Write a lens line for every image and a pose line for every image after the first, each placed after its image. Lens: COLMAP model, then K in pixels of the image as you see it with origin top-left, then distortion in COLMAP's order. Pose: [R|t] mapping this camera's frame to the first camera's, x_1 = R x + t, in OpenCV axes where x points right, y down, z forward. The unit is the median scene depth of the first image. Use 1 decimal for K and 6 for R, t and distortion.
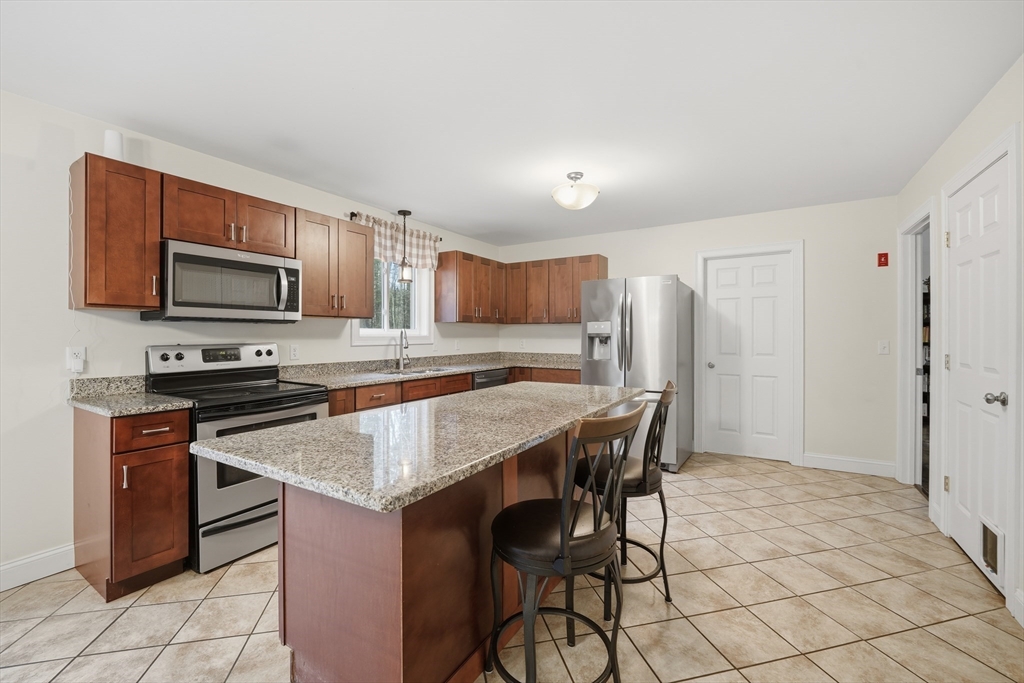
lens RADIAL K [[414.3, 0, 513.2], [0, 414.3, 336.1], [0, 0, 1]] dist [-0.009387, -0.000448]
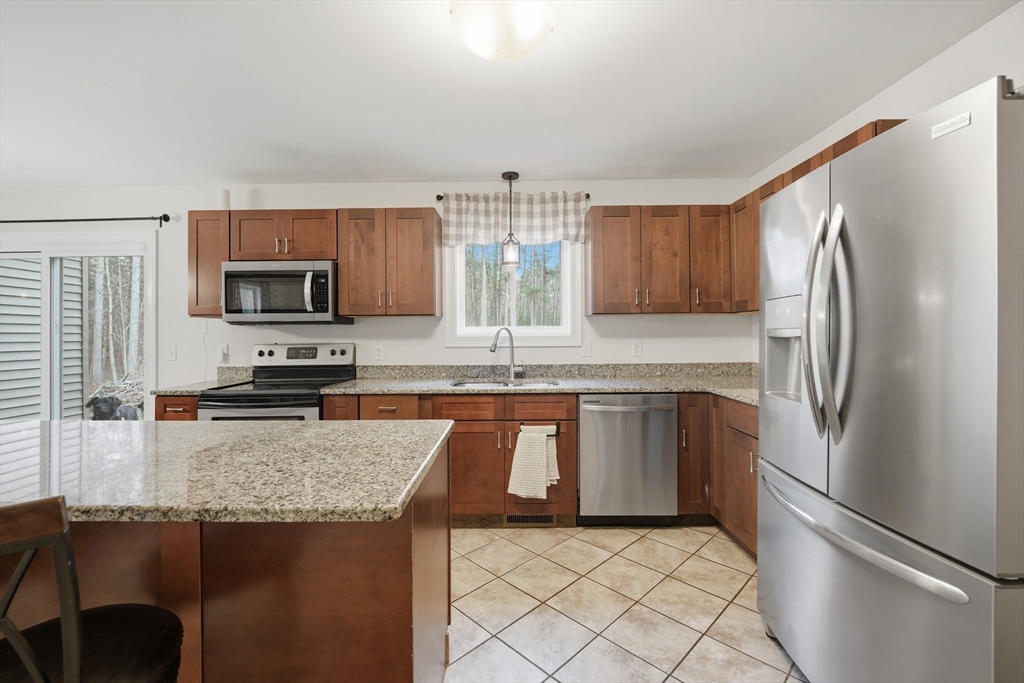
lens RADIAL K [[414.3, 0, 513.2], [0, 414.3, 336.1], [0, 0, 1]] dist [-0.009387, -0.000448]
pose [[0.522461, -0.003968, -0.852654, 0.463669], [0.004546, 0.999988, -0.001869, 0.002105], [0.852651, -0.002899, 0.522473, 0.703013]]
